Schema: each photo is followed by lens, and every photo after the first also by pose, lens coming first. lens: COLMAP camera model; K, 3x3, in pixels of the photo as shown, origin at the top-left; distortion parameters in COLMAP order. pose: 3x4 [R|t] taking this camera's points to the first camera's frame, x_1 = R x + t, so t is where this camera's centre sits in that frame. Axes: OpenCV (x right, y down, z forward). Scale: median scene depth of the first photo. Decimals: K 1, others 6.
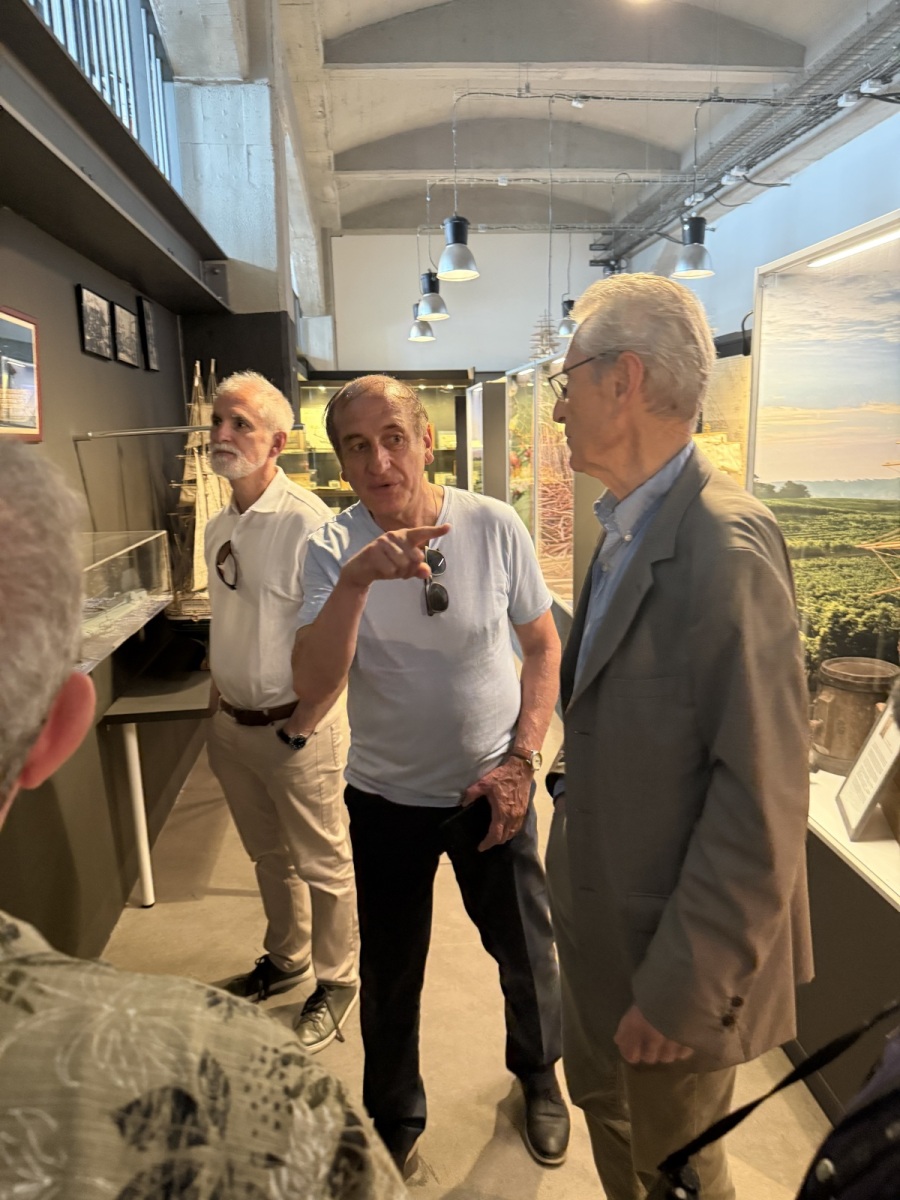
lens RADIAL K [[814.3, 0, 422.2], [0, 814.3, 596.4], [0, 0, 1]] dist [0.005870, -0.001560]
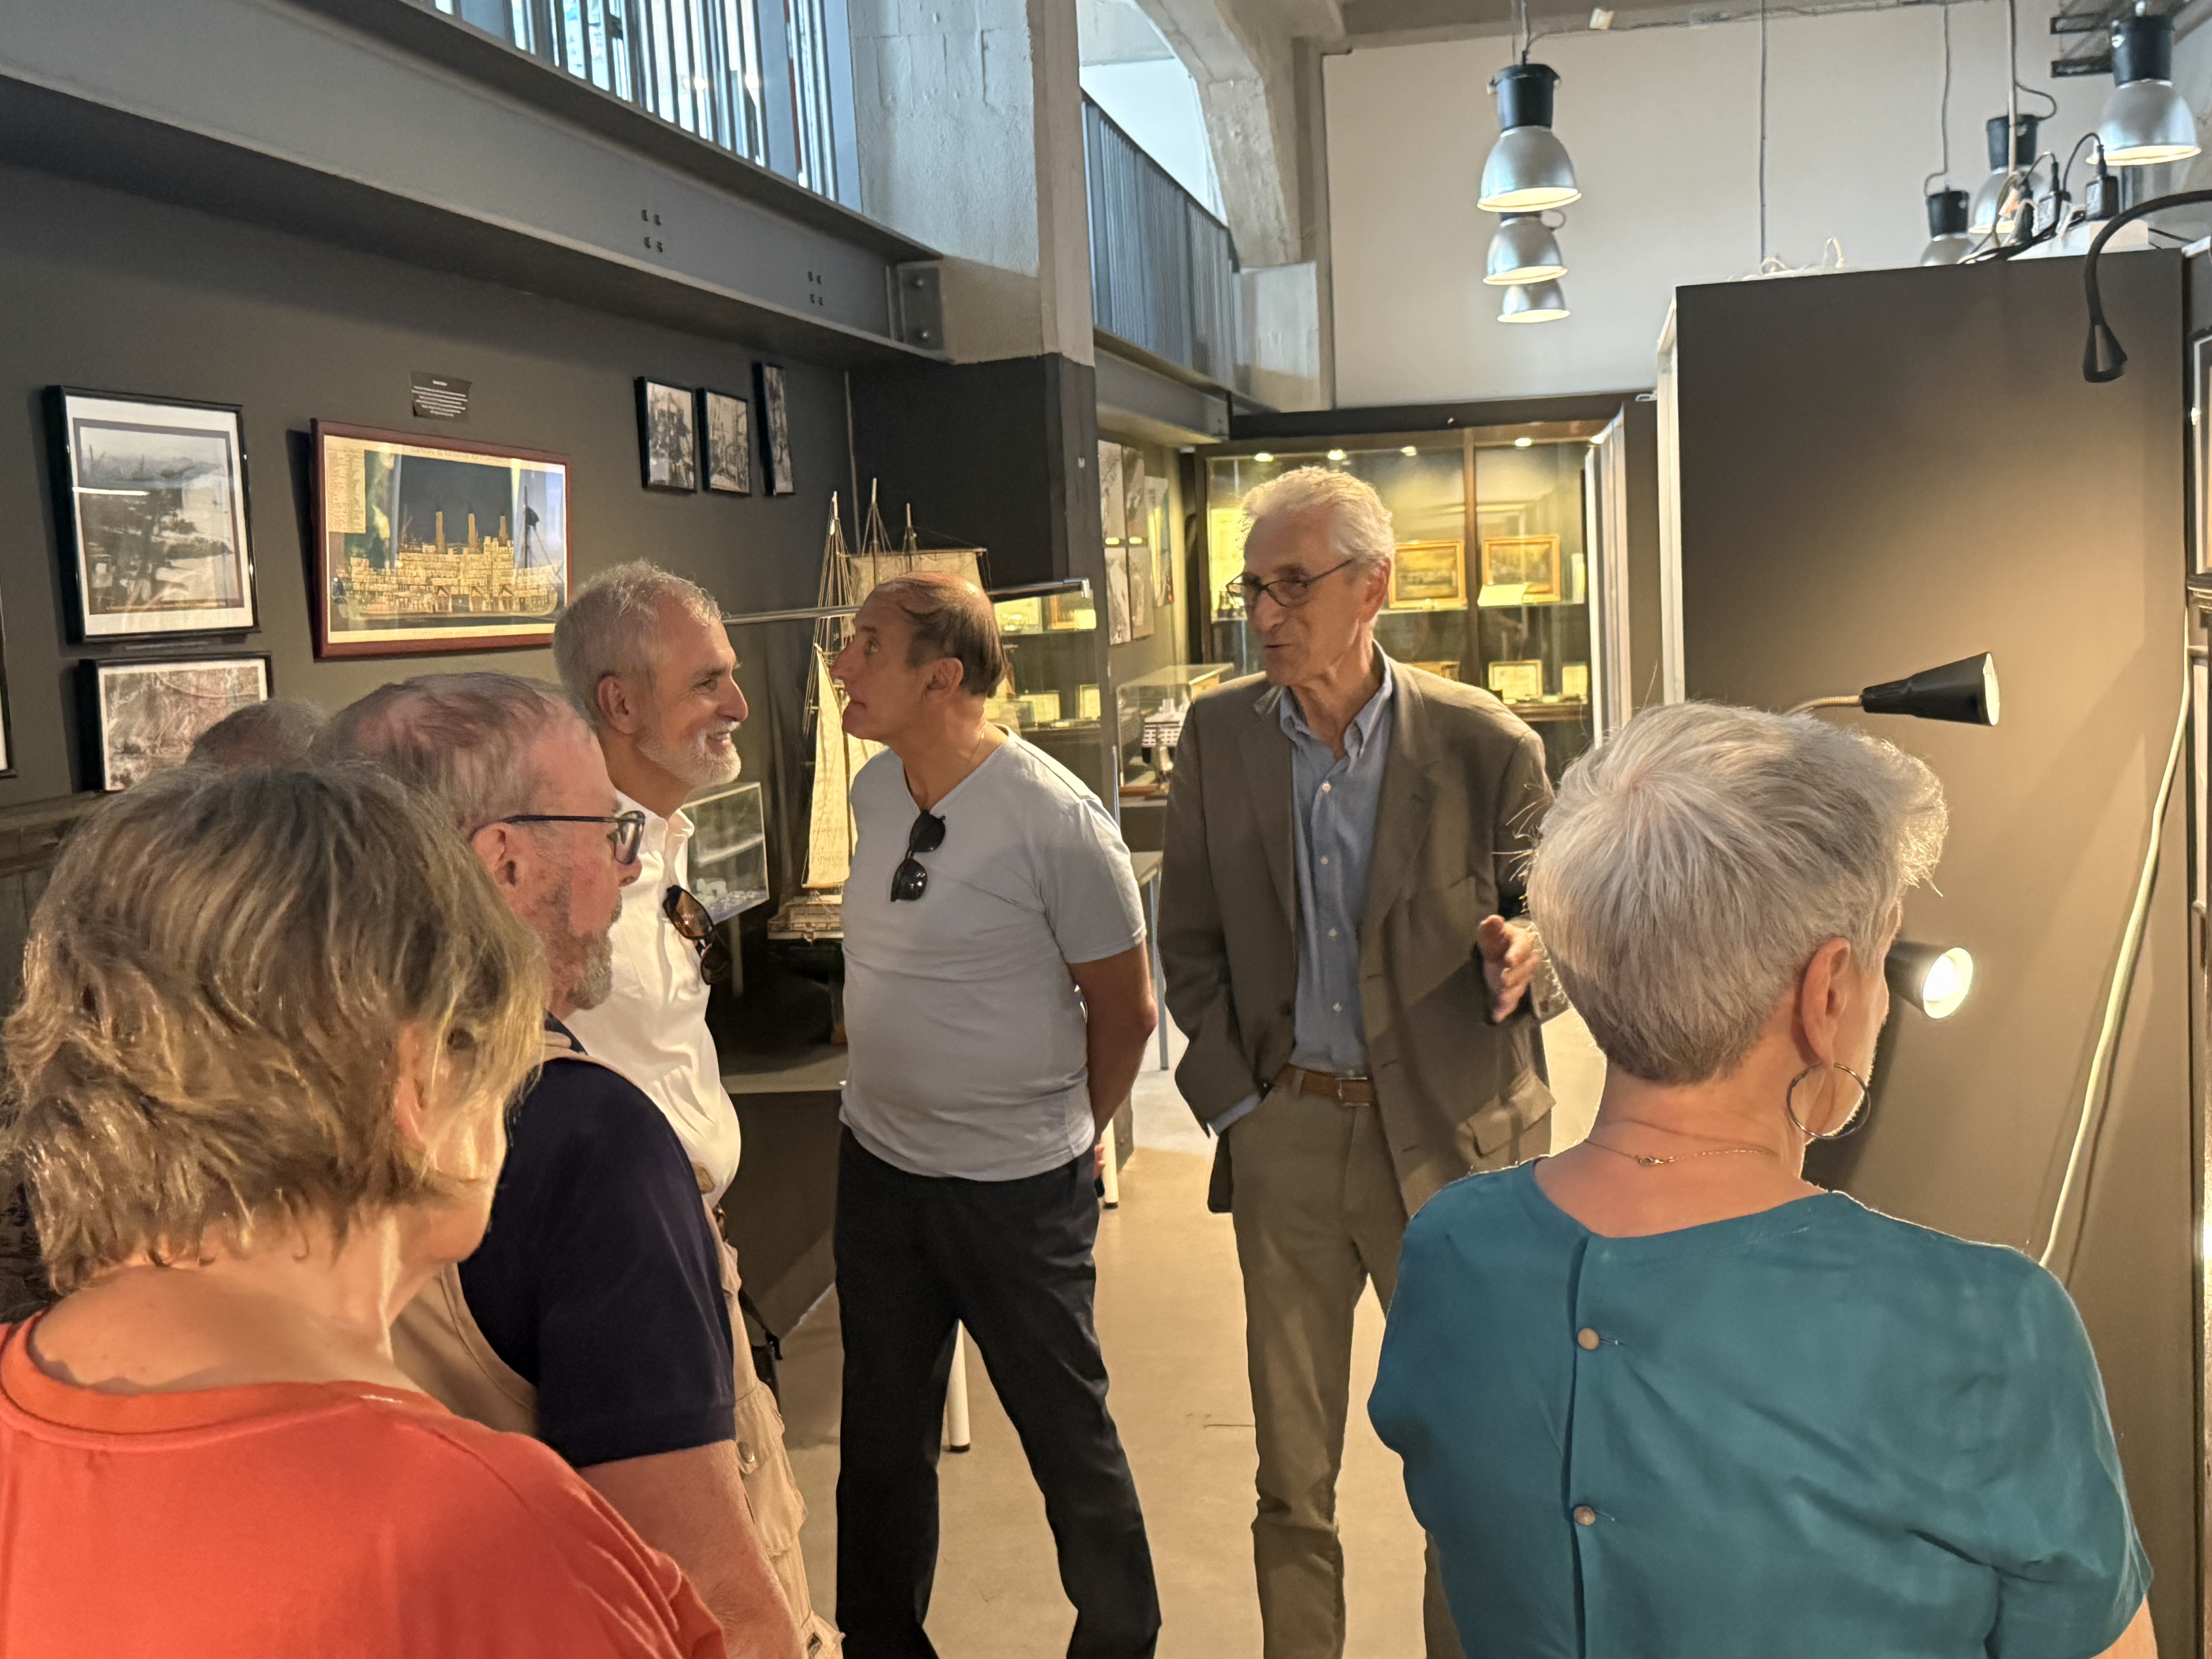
lens RADIAL K [[2511.2, 0, 1110.6], [0, 2511.2, 877.0], [0, 0, 1]] dist [0.193967, -0.347165]
pose [[0.971030, 0.007164, -0.238849, 0.239694], [-0.023014, 0.997708, -0.063639, 0.062506], [0.237845, 0.067292, 0.968969, -0.463920]]
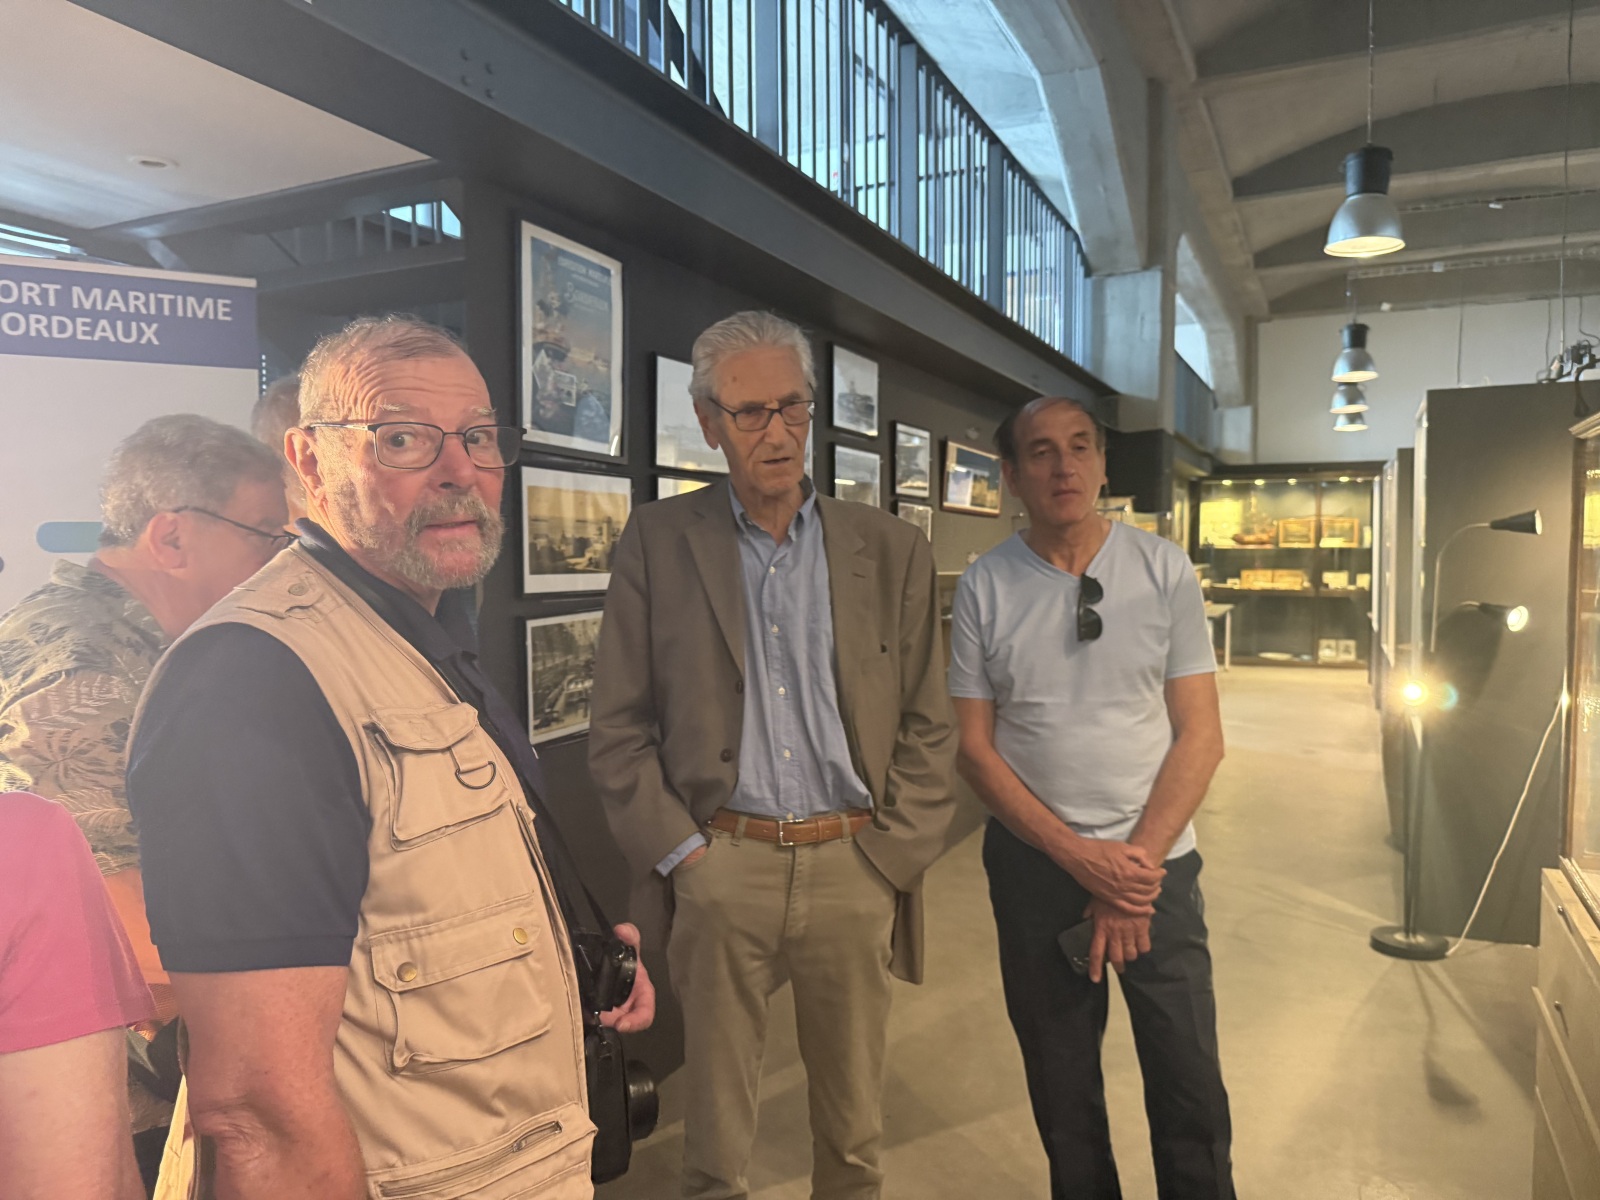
lens RADIAL K [[1085.8, 0, 798.5], [0, 1085.8, 609.5], [0, 0, 1]] dist [0.005870, -0.001560]
pose [[0.860565, 0.048362, -0.507039, 0.240684], [-0.115066, 0.988206, -0.101039, 0.191380], [0.496173, 0.145294, 0.855980, -0.783125]]
